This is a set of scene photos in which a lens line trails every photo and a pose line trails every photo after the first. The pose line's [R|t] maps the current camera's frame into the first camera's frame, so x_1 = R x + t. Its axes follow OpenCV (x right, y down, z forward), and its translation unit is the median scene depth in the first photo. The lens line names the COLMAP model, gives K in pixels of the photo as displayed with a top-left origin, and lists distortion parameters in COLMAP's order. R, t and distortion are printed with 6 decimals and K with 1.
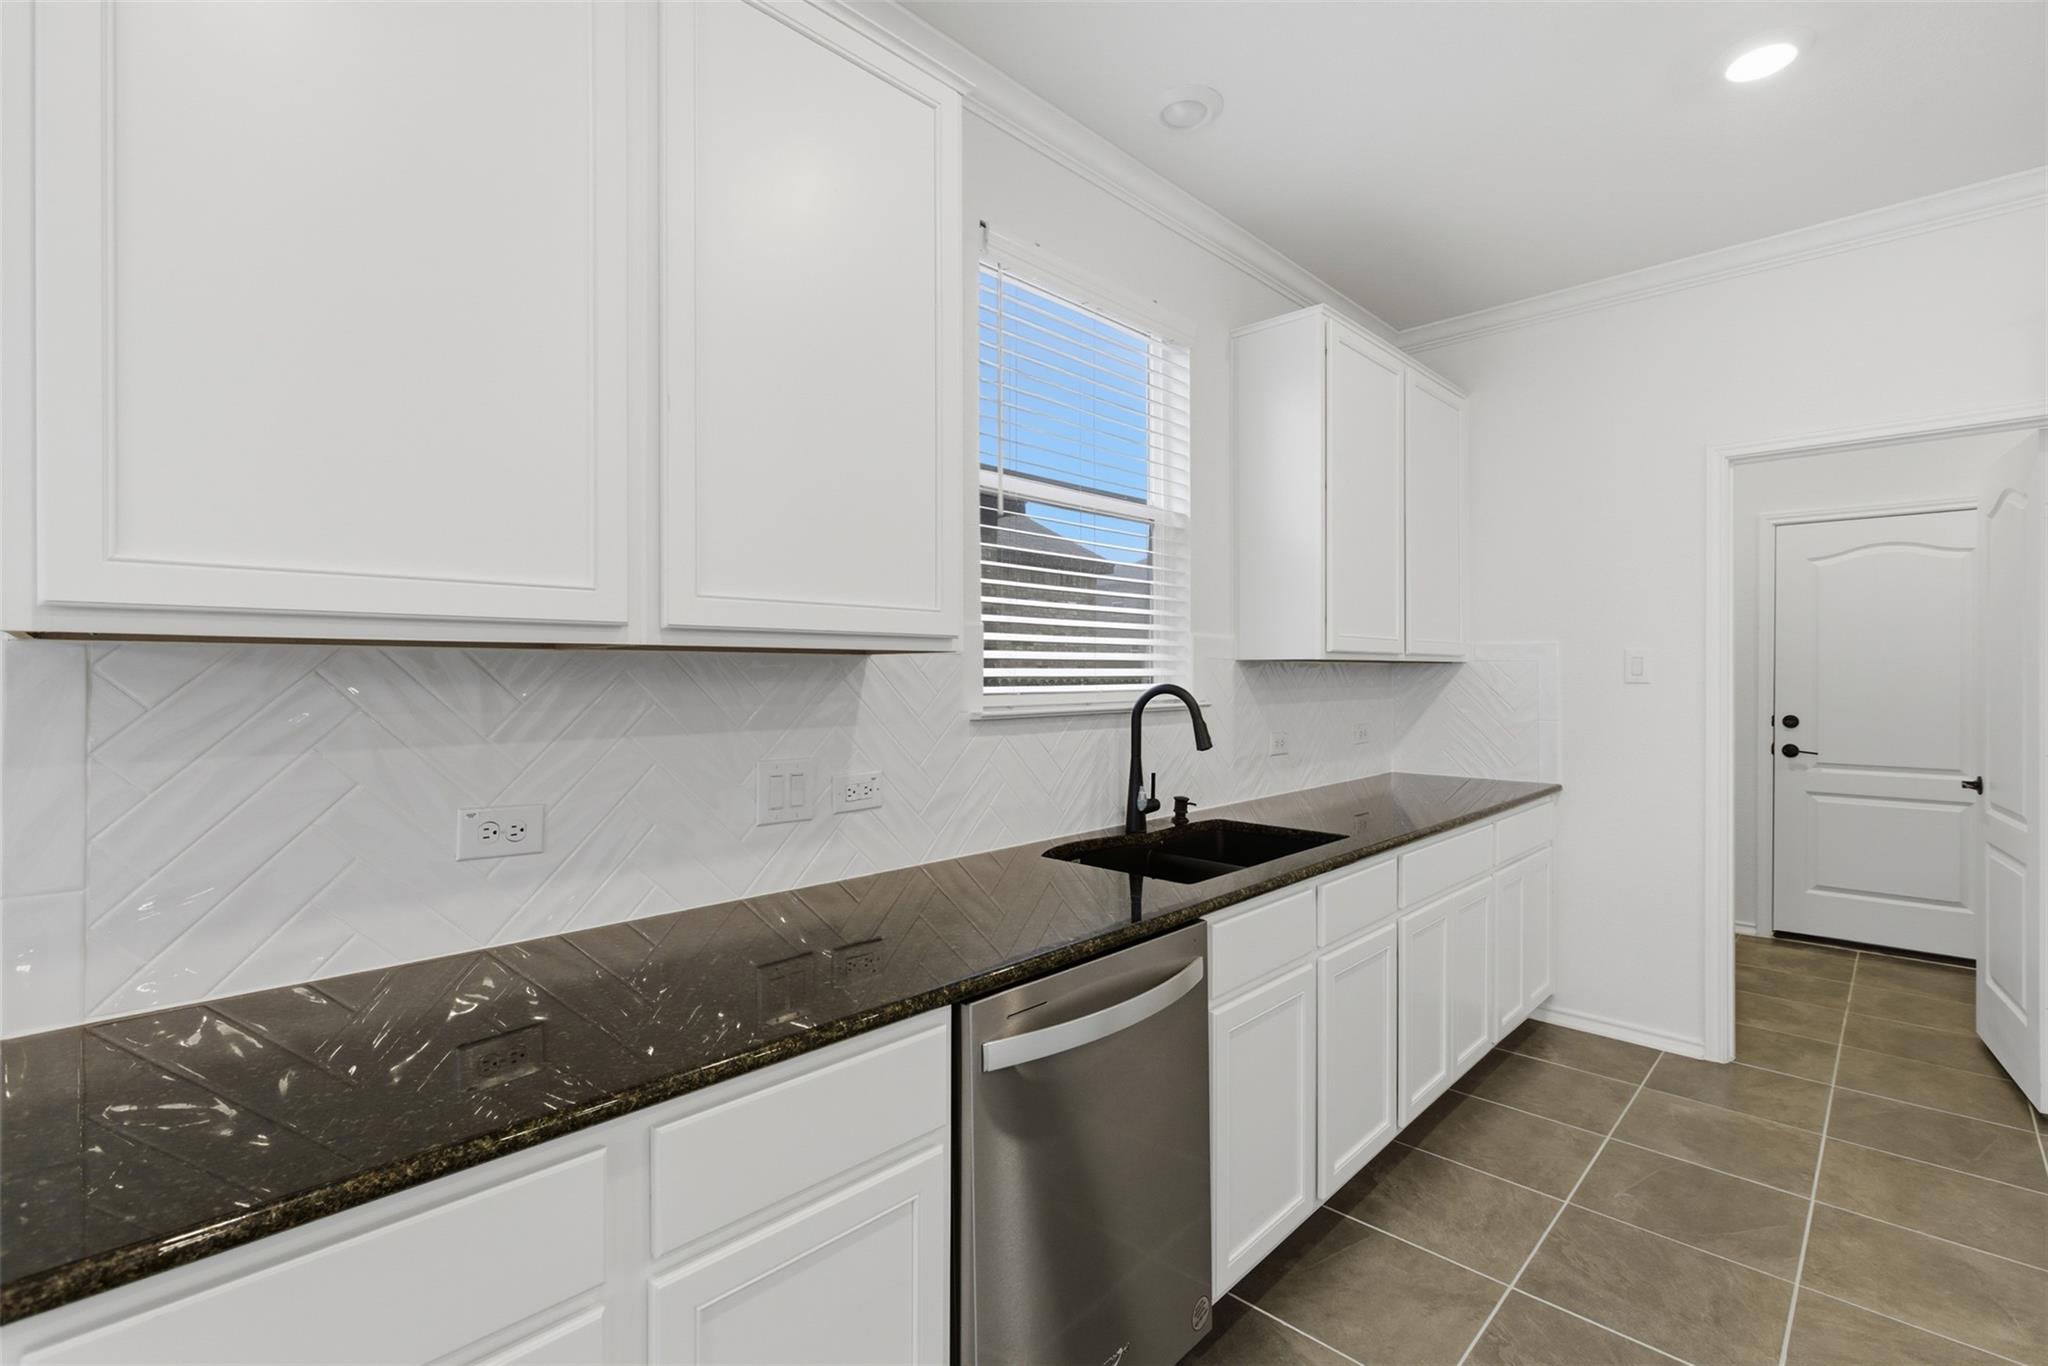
lens RADIAL K [[927.3, 0, 1032.9], [0, 927.3, 664.3], [0, 0, 1]] dist [-0.010485, 0.005604]
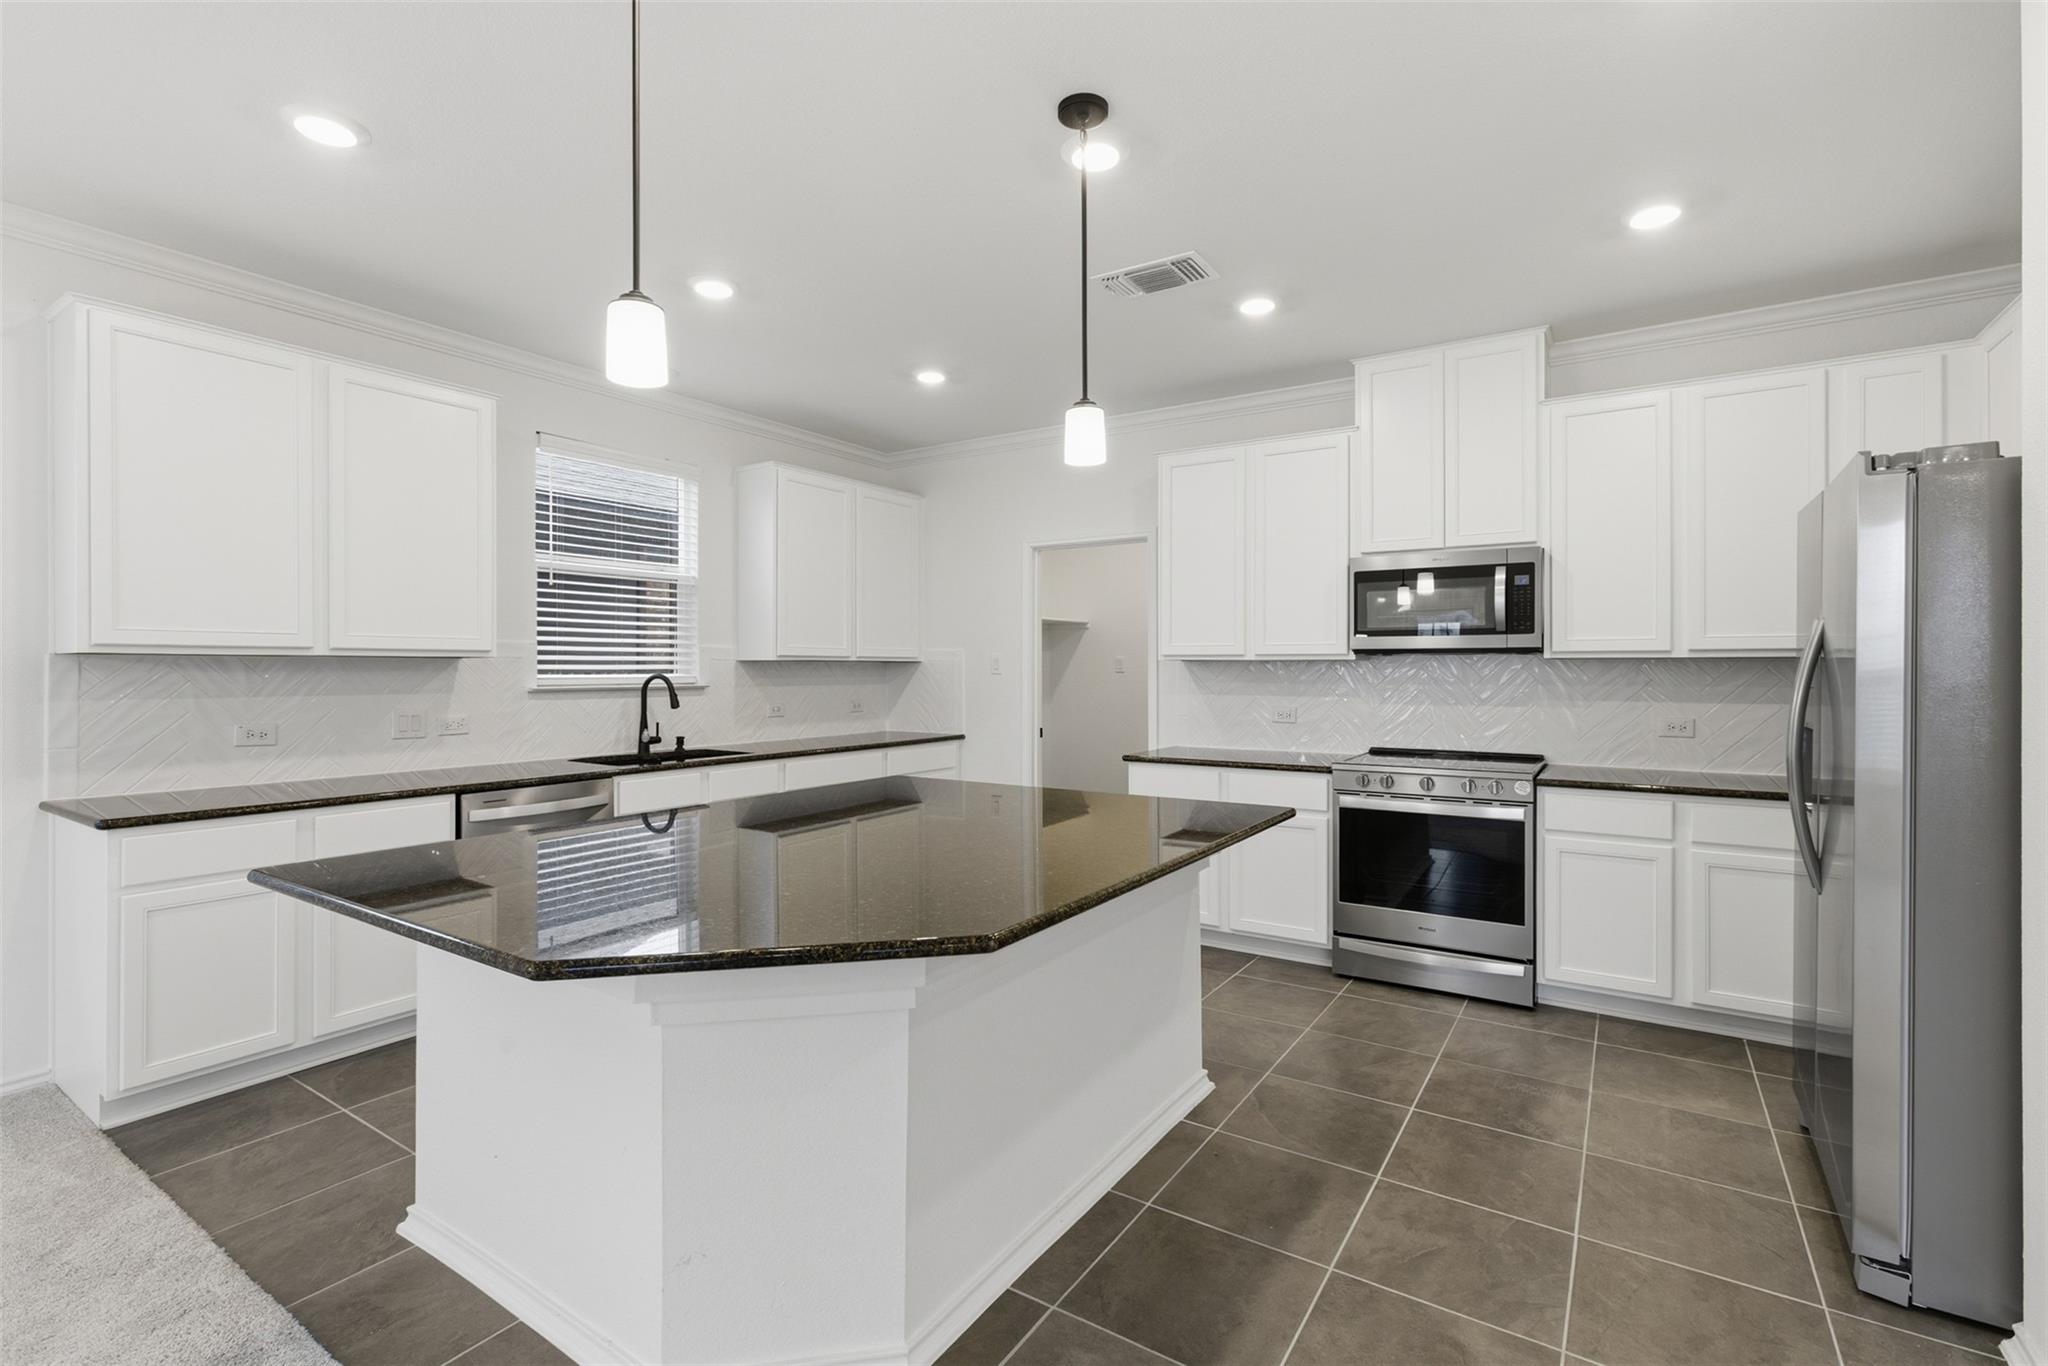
lens RADIAL K [[927.3, 0, 1037.2], [0, 927.3, 667.5], [0, 0, 1]] dist [-0.010485, 0.005604]
pose [[0.983433, 0.000696, 0.181269, 0.568032], [-0.001824, 0.999980, 0.006057, -0.004098], [-0.181261, -0.006288, 0.983415, -0.993030]]
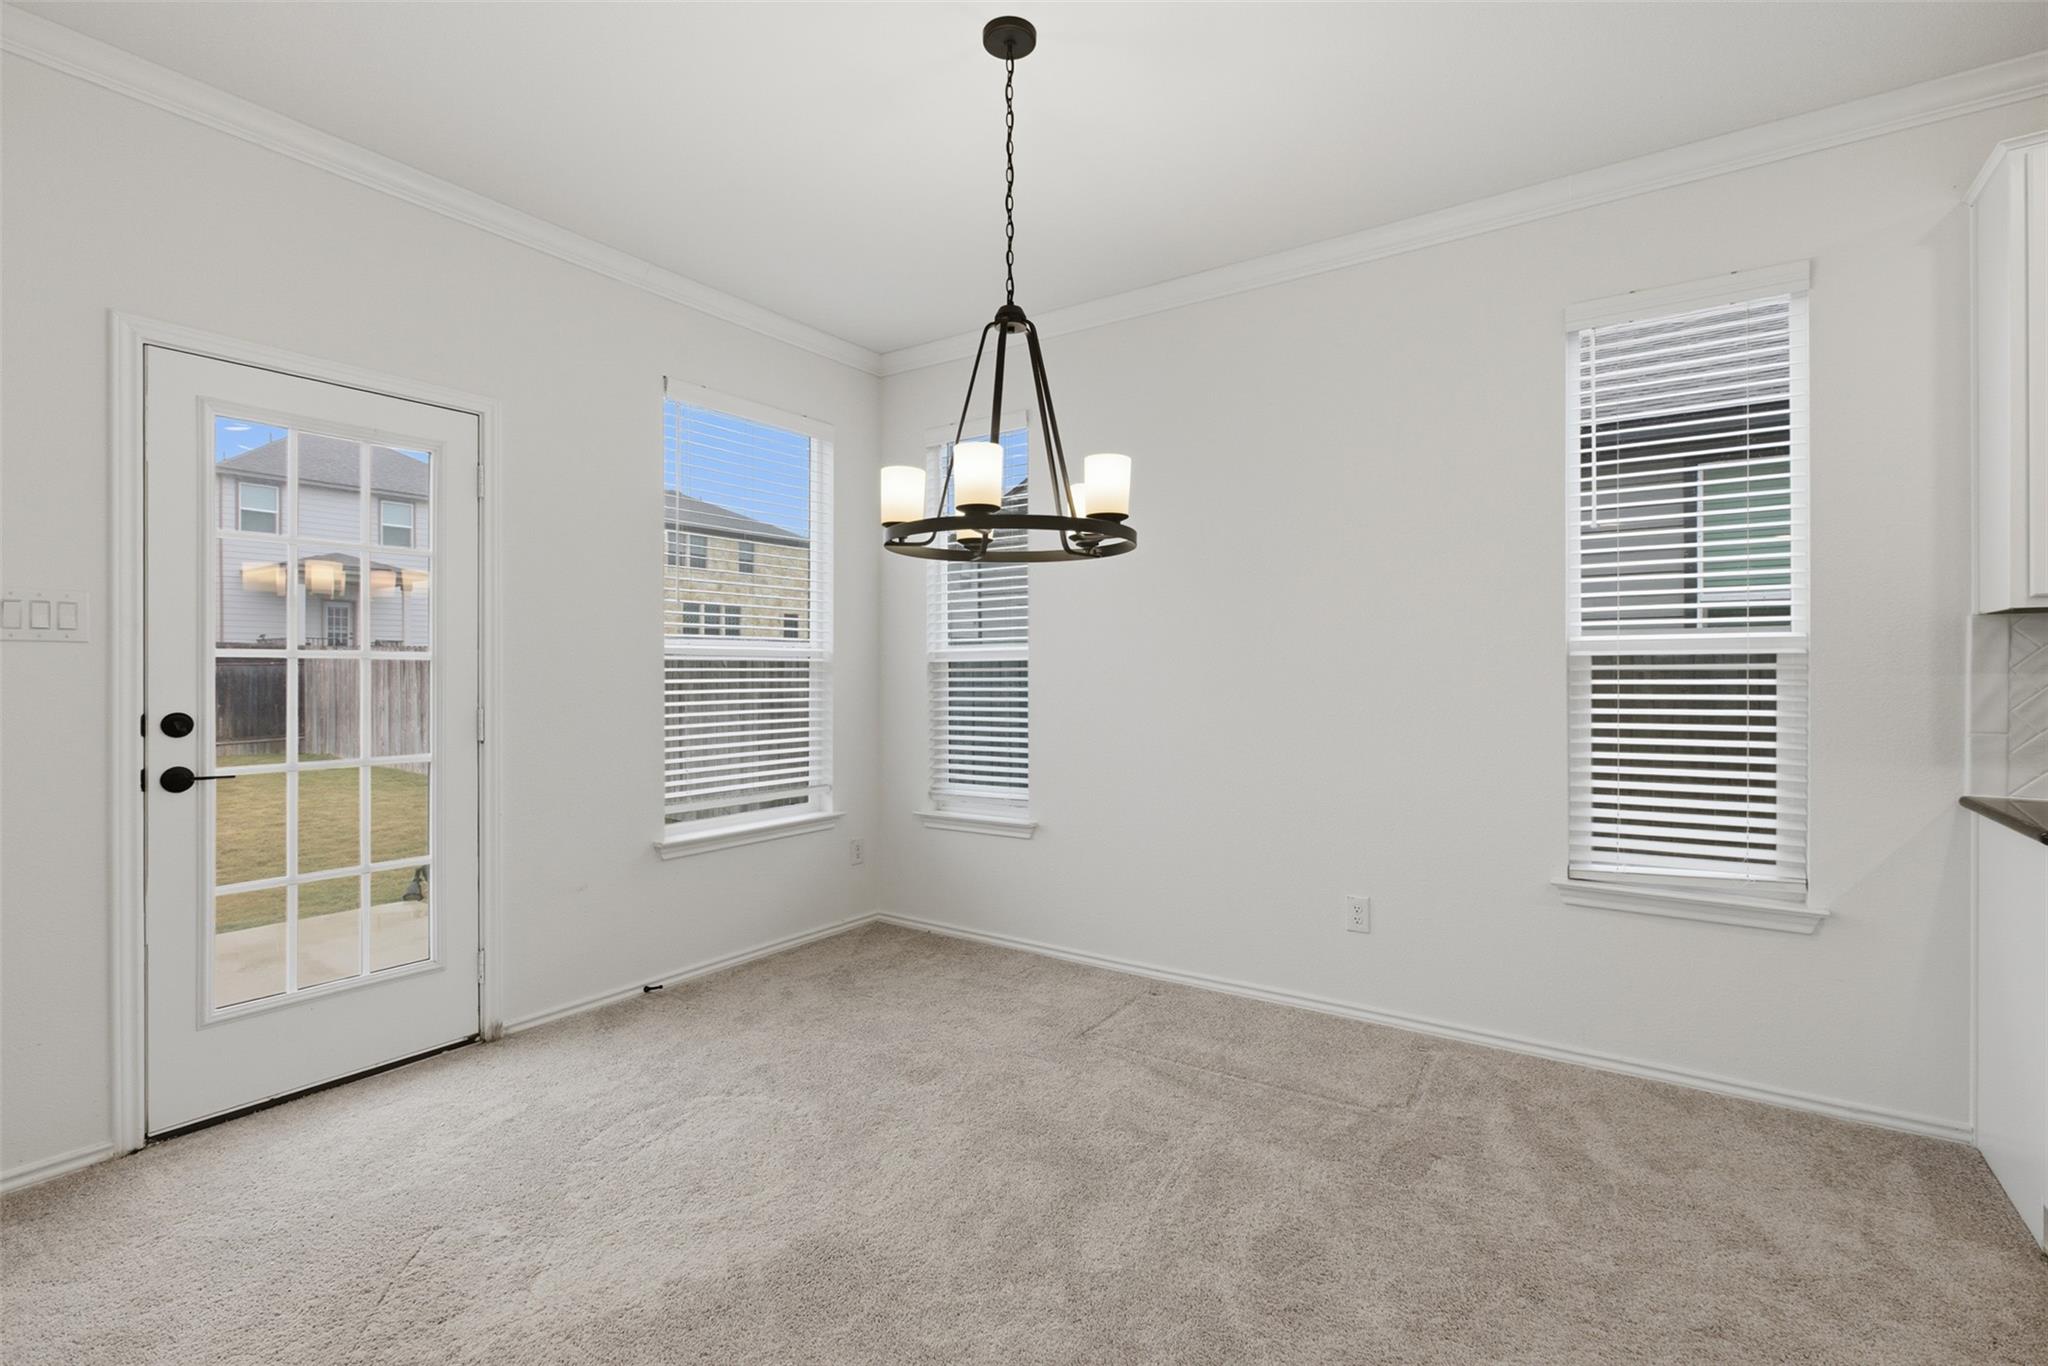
lens RADIAL K [[927.3, 0, 1015.7], [0, 927.3, 672.8], [0, 0, 1]] dist [-0.010485, 0.005604]
pose [[0.141869, 0.003362, -0.989880, 0.337213], [0.007594, 0.999961, 0.004485, 0.037518], [0.989856, -0.008153, 0.141838, -0.709611]]
